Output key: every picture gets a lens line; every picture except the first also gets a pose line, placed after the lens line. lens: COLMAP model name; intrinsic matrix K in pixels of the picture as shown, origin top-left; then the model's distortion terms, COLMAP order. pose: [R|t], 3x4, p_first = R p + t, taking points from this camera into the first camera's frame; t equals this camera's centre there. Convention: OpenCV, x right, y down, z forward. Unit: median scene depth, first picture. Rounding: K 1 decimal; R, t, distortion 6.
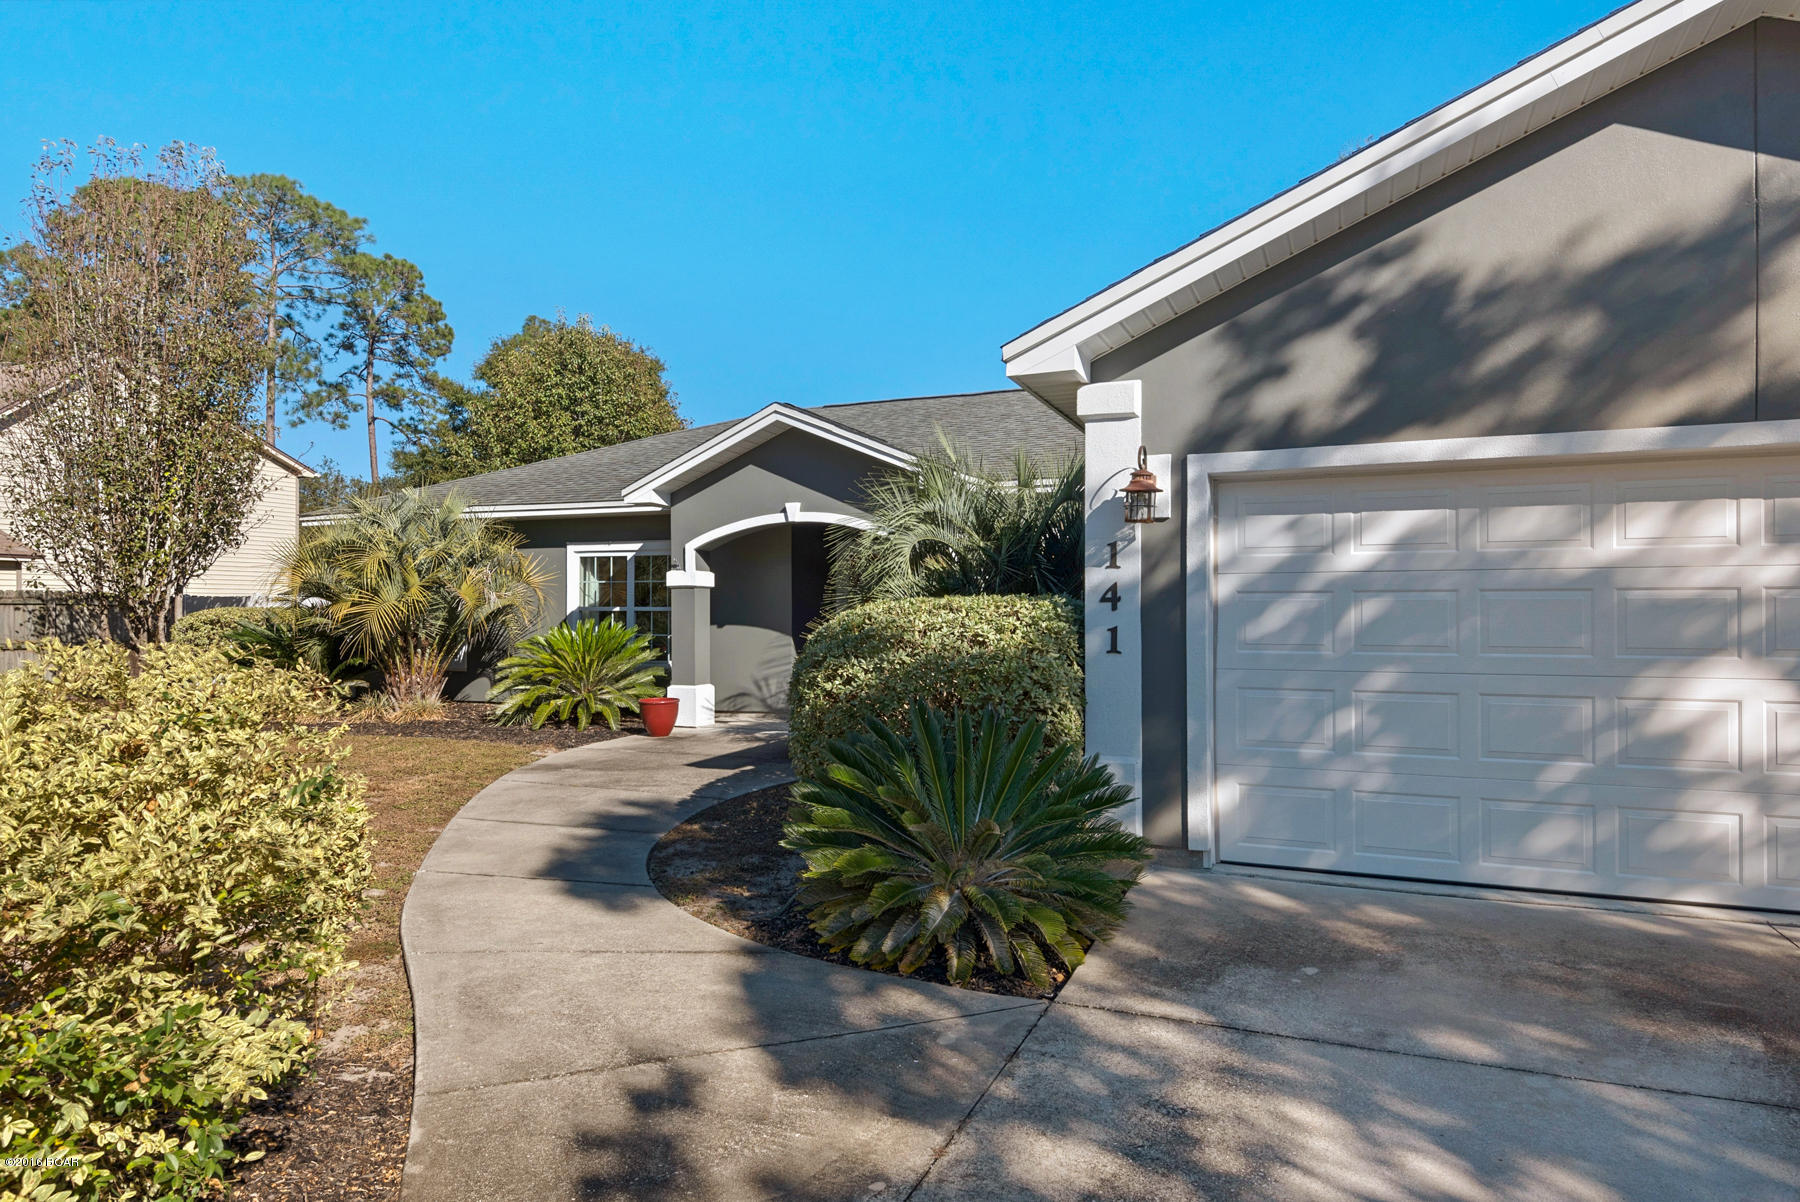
lens RADIAL K [[1047.6, 0, 893.5], [0, 1047.6, 610.4], [0, 0, 1]] dist [0.026495, -0.026122]
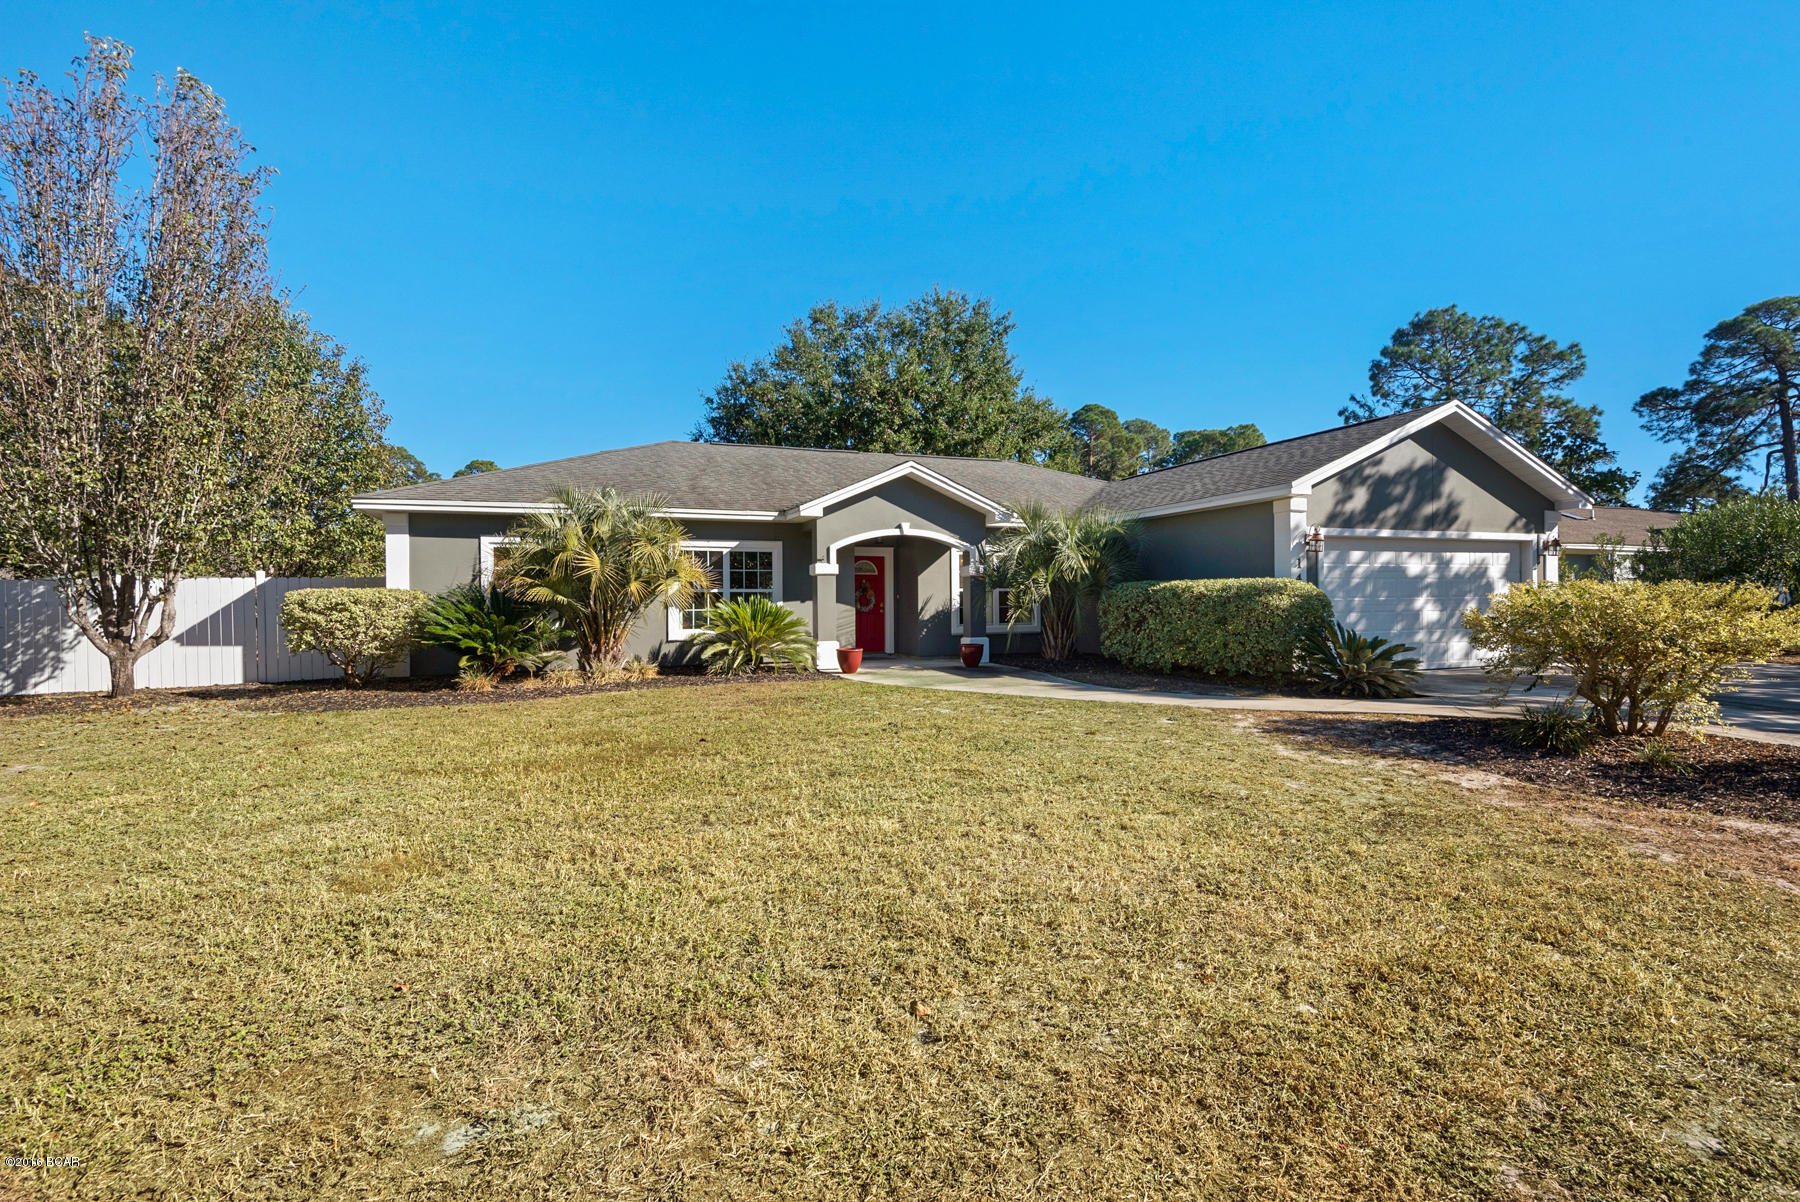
lens RADIAL K [[853.1, 0, 883.8], [0, 853.1, 598.9], [0, 0, 1]] dist [0.043758, 0.000327]
pose [[0.735702, -0.004128, 0.677293, -0.969090], [0.010582, 0.999929, -0.005401, 0.019846], [-0.677223, 0.011141, 0.735693, 0.064174]]
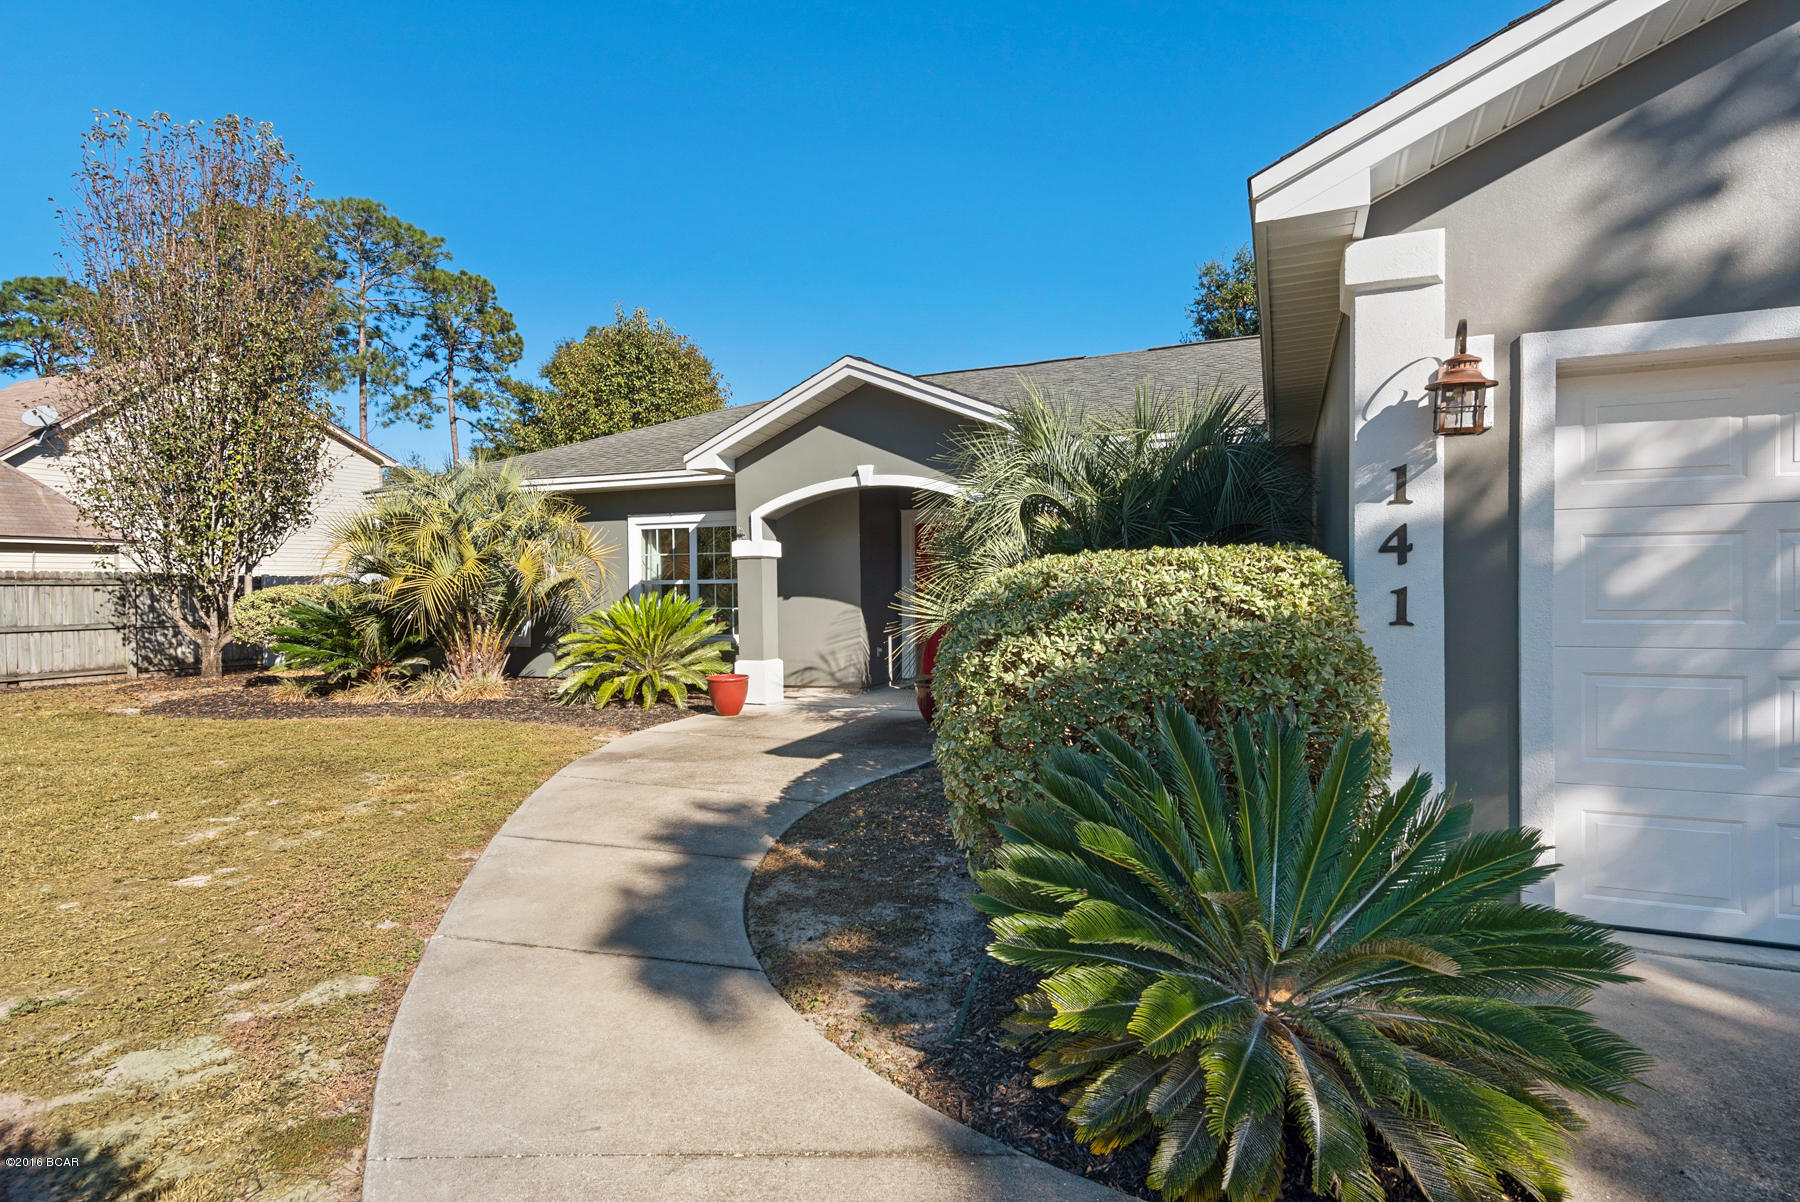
lens RADIAL K [[901.7, 0, 885.3], [0, 901.7, 608.7], [0, 0, 1]] dist [0.023586, -0.014698]
pose [[0.999606, -0.011542, -0.025592, -0.057974], [0.012198, 0.999597, 0.025619, 0.004882], [0.025286, -0.025921, 0.999344, 0.185767]]
